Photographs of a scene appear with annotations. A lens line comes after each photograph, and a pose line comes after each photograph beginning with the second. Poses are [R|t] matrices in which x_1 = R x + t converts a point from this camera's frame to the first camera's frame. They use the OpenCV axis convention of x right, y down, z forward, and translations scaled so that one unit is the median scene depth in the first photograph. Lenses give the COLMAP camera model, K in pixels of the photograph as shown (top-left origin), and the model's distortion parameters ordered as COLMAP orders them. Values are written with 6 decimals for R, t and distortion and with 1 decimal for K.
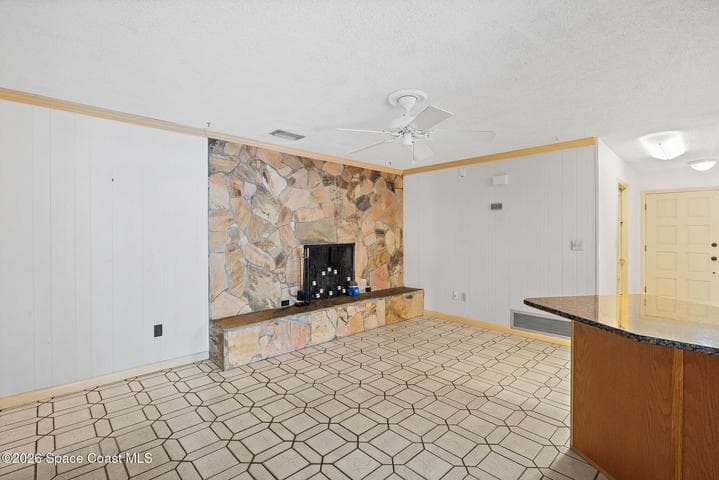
lens RADIAL K [[330.4, 0, 356.6], [0, 330.4, 234.0], [0, 0, 1]] dist [-0.003471, -0.000132]
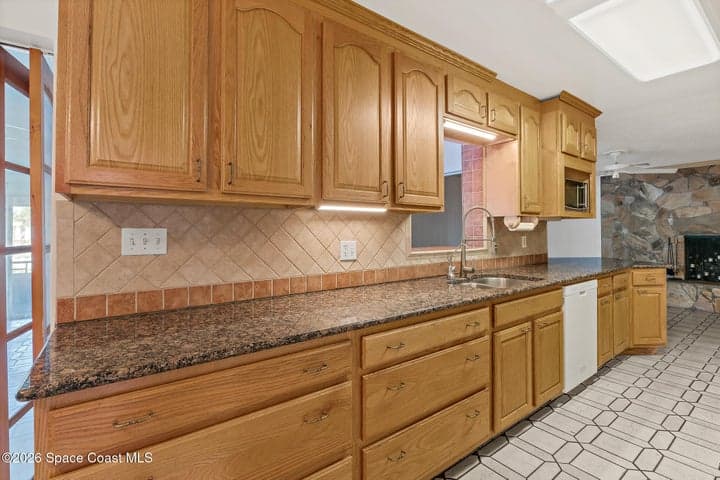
lens RADIAL K [[332.5, 0, 358.5], [0, 332.5, 225.3], [0, 0, 1]] dist [-0.003129, -0.000851]
pose [[-0.119120, -0.013313, -0.992791, 1.239006], [-0.001333, 0.999911, -0.013248, 0.011775], [0.992879, -0.000255, -0.119127, -0.118592]]
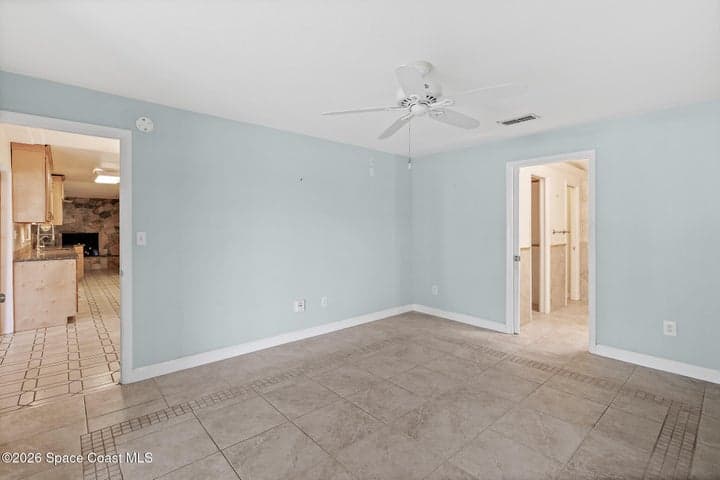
lens RADIAL K [[331.2, 0, 355.5], [0, 331.2, 230.9], [0, 0, 1]] dist [-0.003781, -0.000250]
pose [[0.999460, -0.001359, -0.032827, 1.968831], [0.001406, 0.999998, 0.001416, 0.015861], [0.032825, -0.001461, 0.999460, -1.278635]]
